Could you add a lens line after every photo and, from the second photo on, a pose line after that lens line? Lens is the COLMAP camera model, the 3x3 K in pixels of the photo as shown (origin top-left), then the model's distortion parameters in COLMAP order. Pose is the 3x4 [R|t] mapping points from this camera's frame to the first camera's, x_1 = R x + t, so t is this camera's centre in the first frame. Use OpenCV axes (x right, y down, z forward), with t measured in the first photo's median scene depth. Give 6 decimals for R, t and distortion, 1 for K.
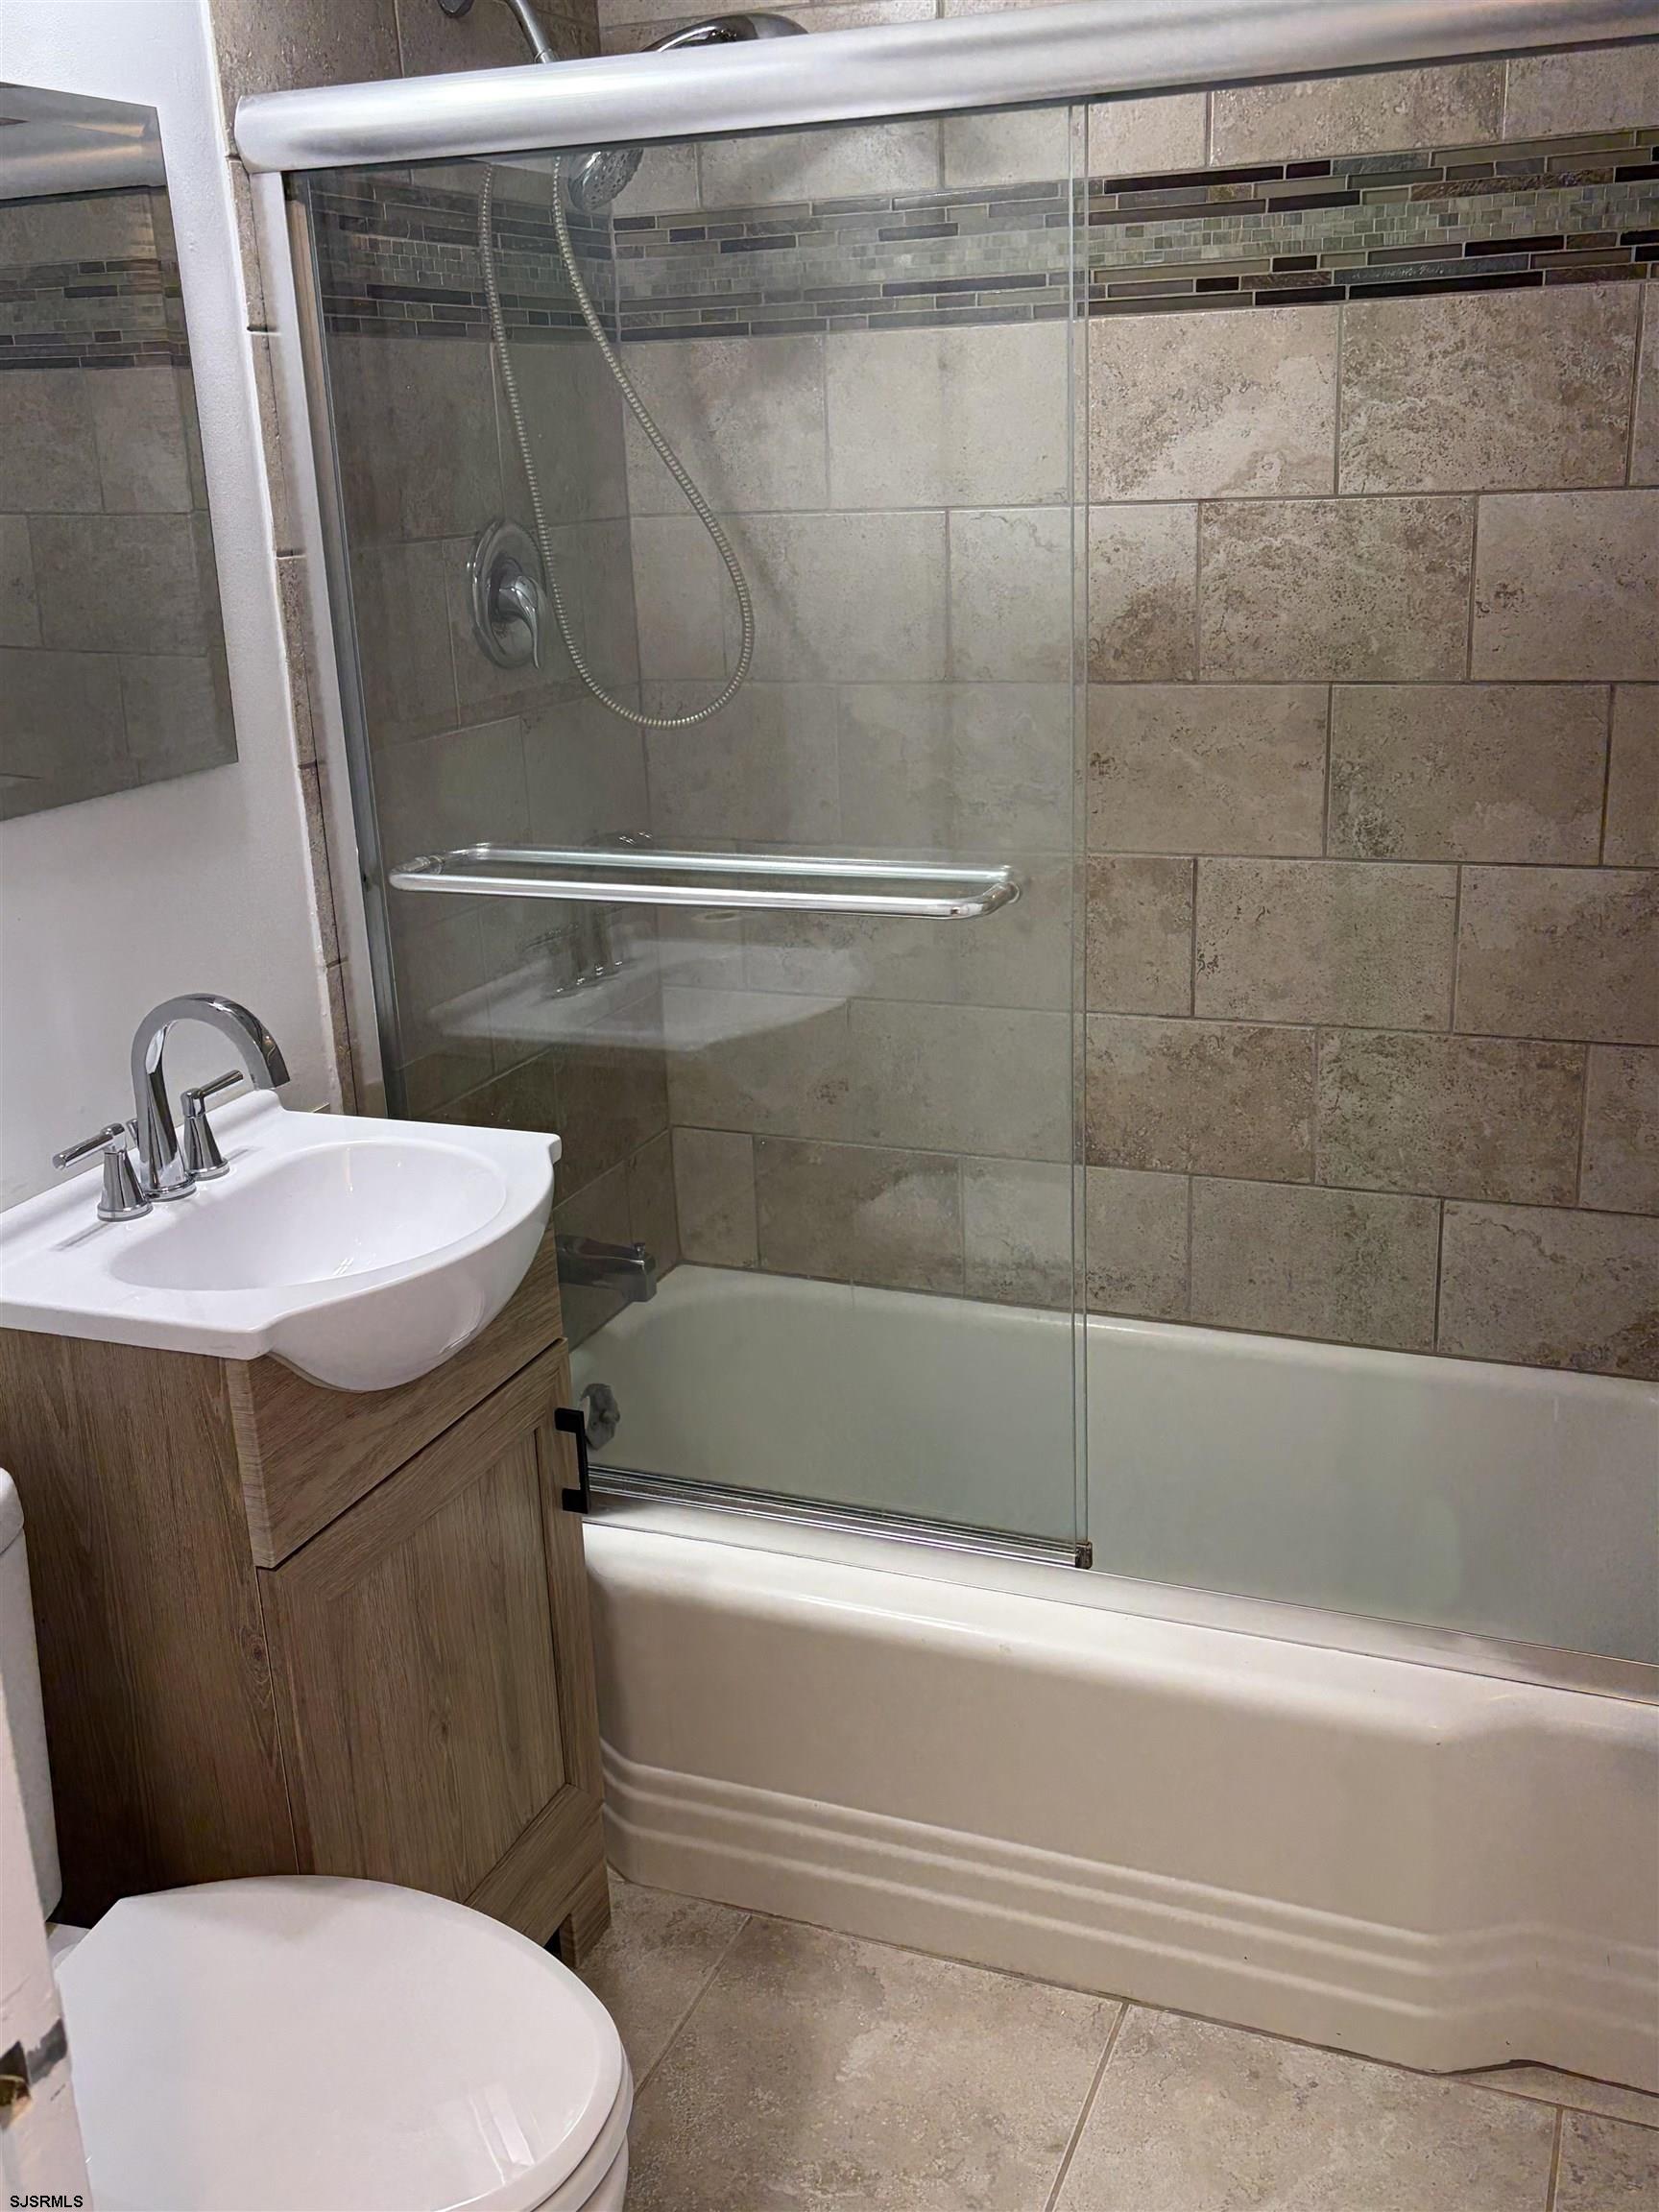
lens RADIAL K [[2099.5, 0, 828.8], [0, 2099.5, 1101.6], [0, 0, 1]] dist [0.073147, 0.000000]
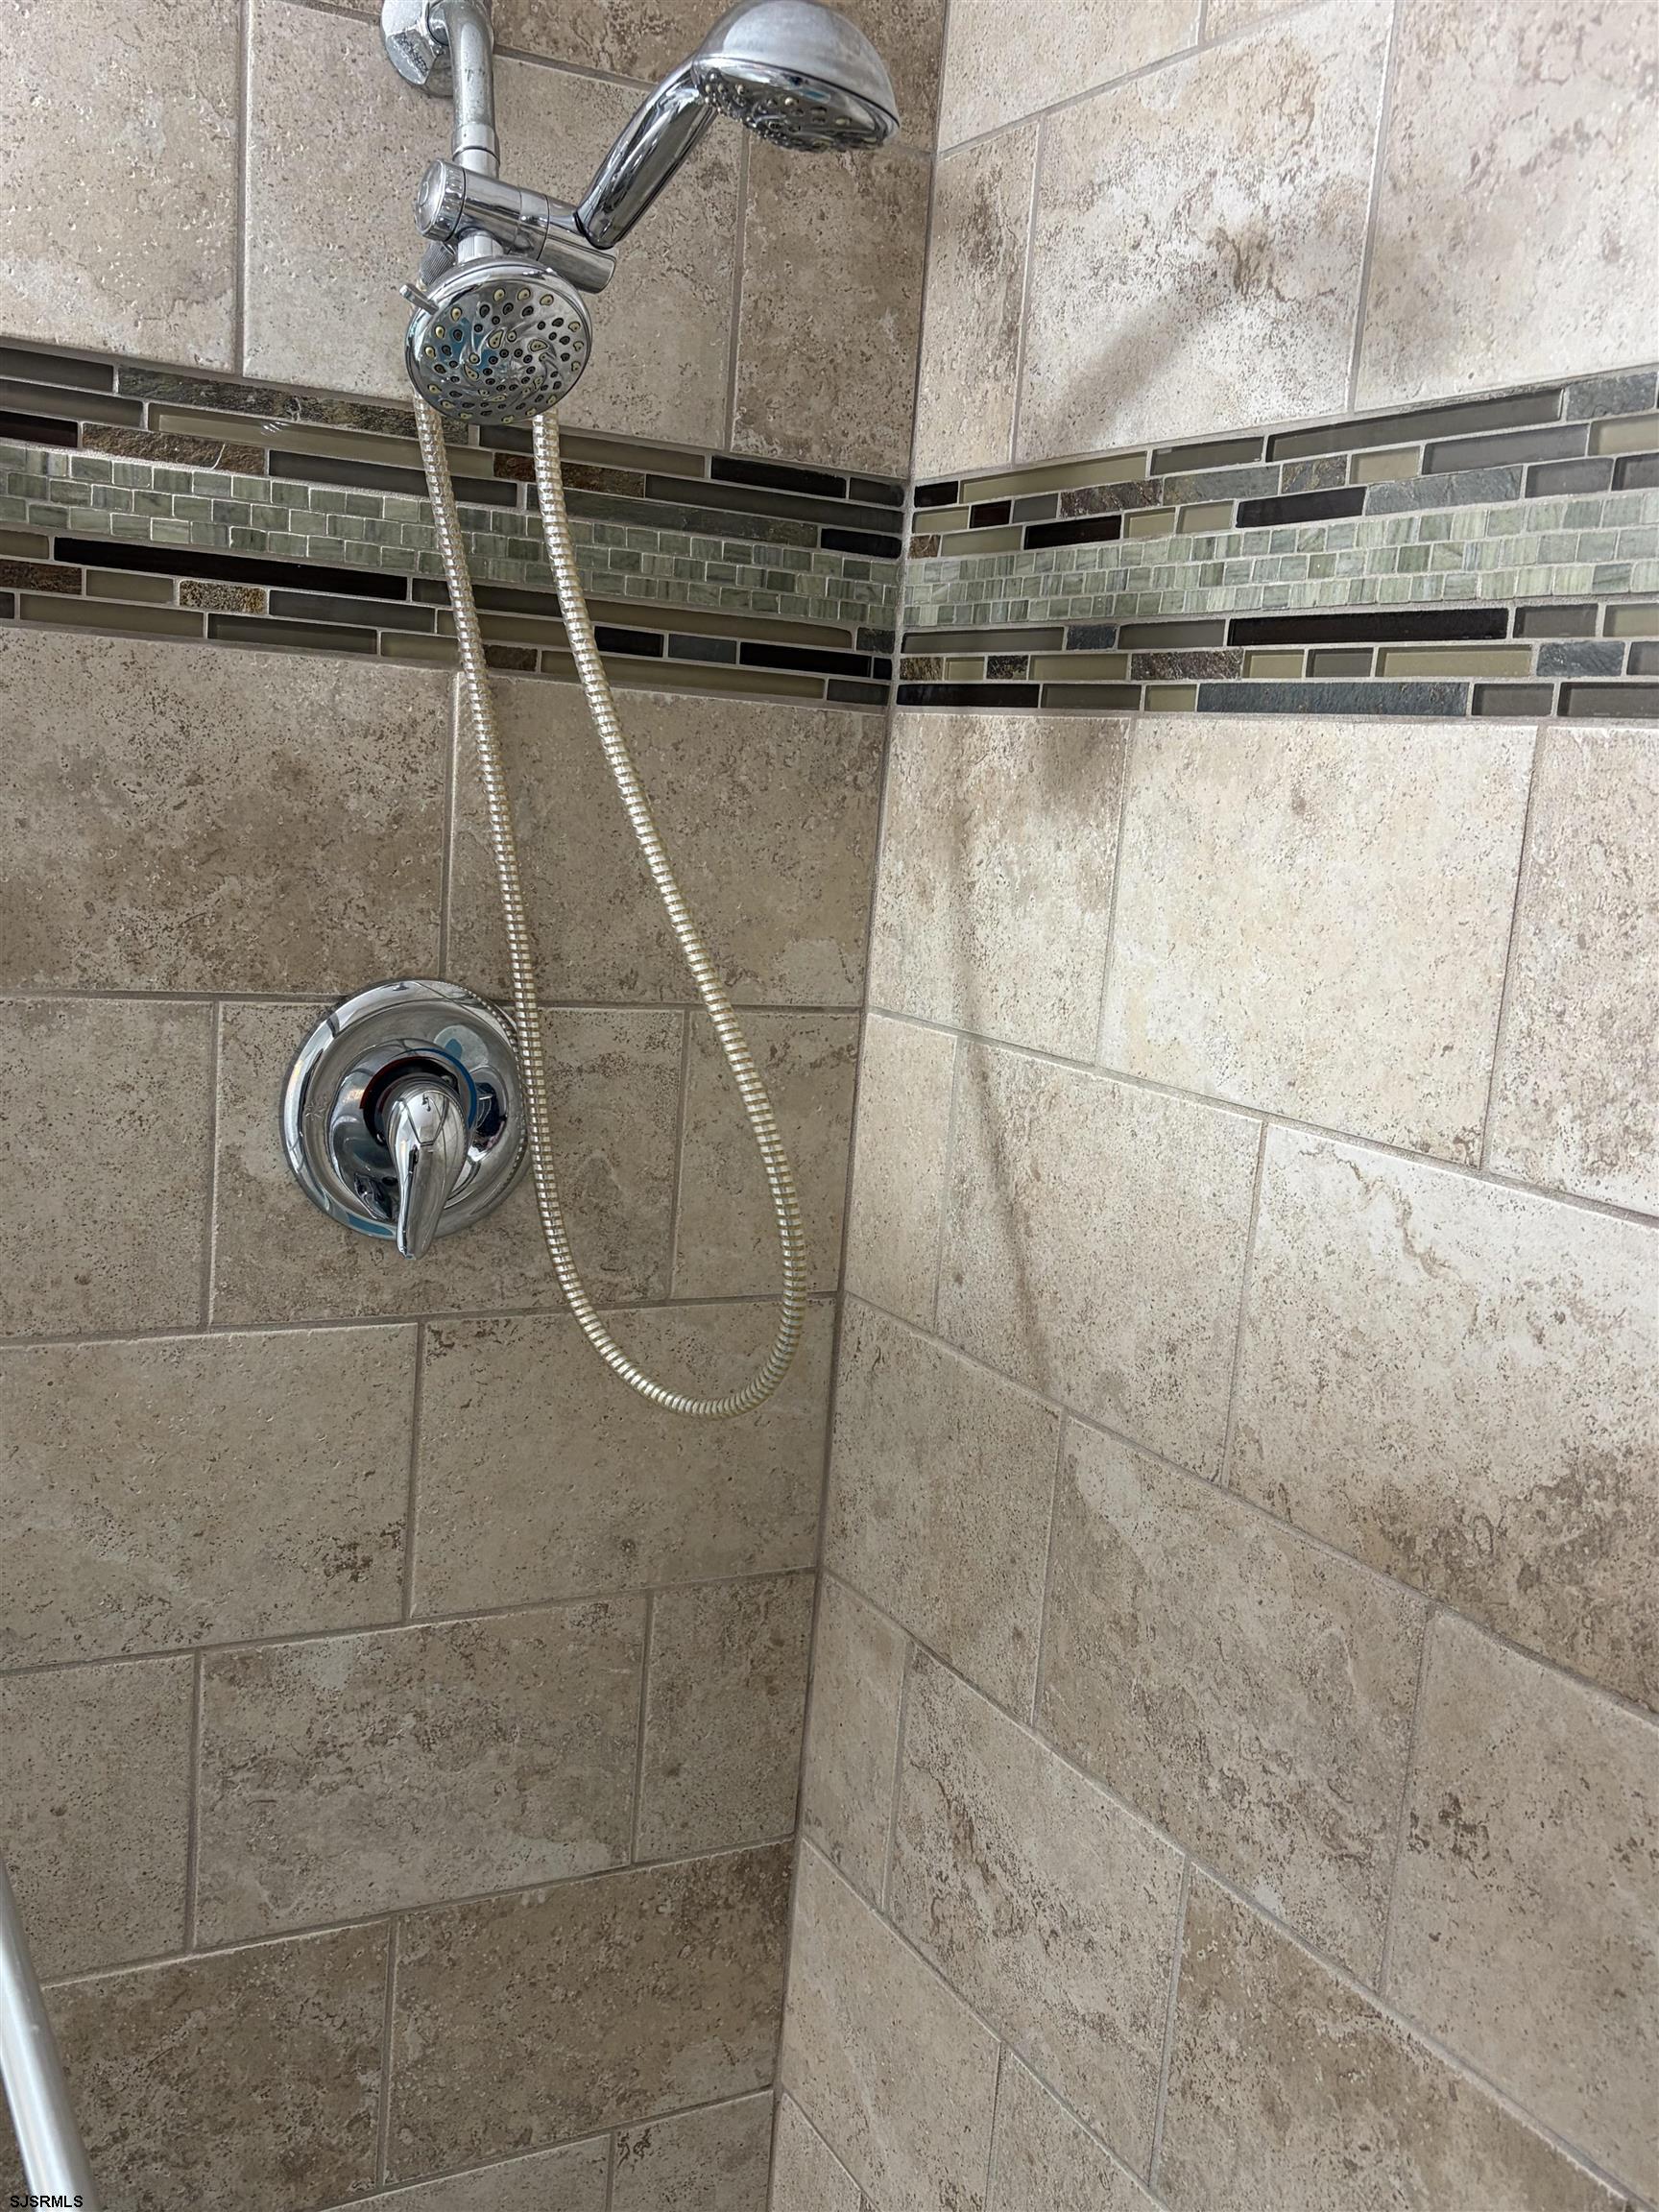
lens RADIAL K [[2099.5, 0, 844.1], [0, 2099.5, 1180.6], [0, 0, 1]] dist [0.073147, 0.000000]
pose [[0.772142, 0.216262, -0.597518, 0.250253], [-0.293300, 0.955443, -0.033210, -0.228470], [0.563712, 0.200895, 0.801168, 0.607619]]
